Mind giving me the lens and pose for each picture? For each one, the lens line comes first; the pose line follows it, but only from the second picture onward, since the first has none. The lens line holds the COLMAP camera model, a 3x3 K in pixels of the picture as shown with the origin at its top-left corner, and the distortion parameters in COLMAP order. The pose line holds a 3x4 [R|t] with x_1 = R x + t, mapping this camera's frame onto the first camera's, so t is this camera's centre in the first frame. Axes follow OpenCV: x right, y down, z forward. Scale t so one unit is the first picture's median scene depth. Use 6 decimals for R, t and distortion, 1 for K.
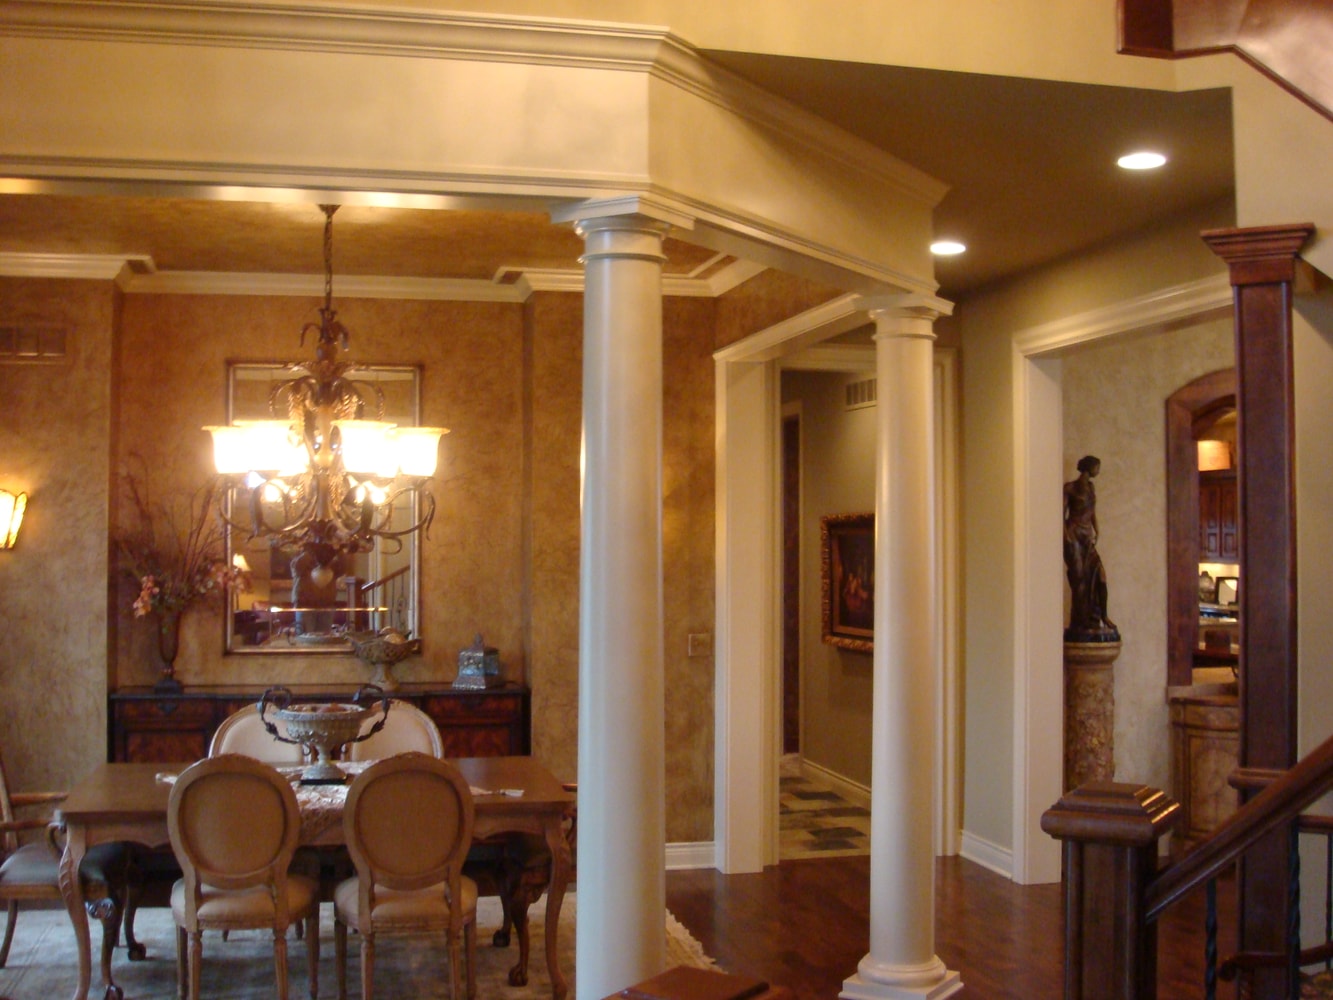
lens RADIAL K [[1507.9, 0, 667.6], [0, 1507.9, 500.9], [0, 0, 1]] dist [-0.155248, 0.000000]
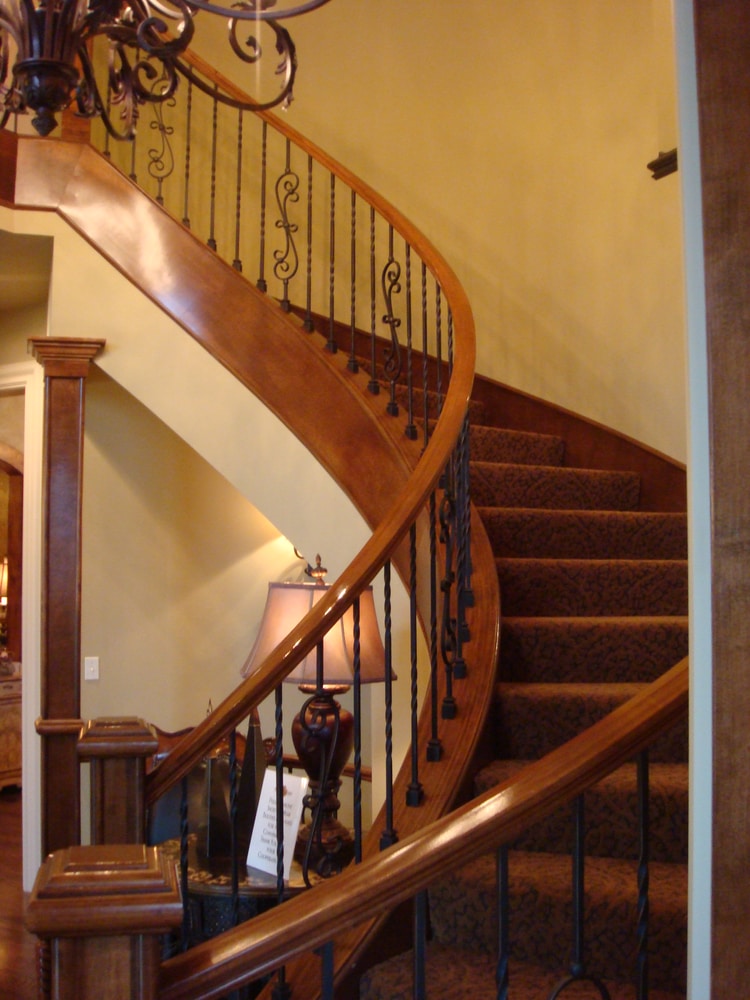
lens RADIAL K [[1131.2, 0, 376.9], [0, 1131.2, 500.3], [0, 0, 1]] dist [-0.155248, 0.000000]
pose [[0.678042, 0.044552, 0.733672, -0.179646], [-0.016091, 0.998822, -0.045782, 0.015756], [-0.734847, 0.019237, 0.677960, 0.045549]]
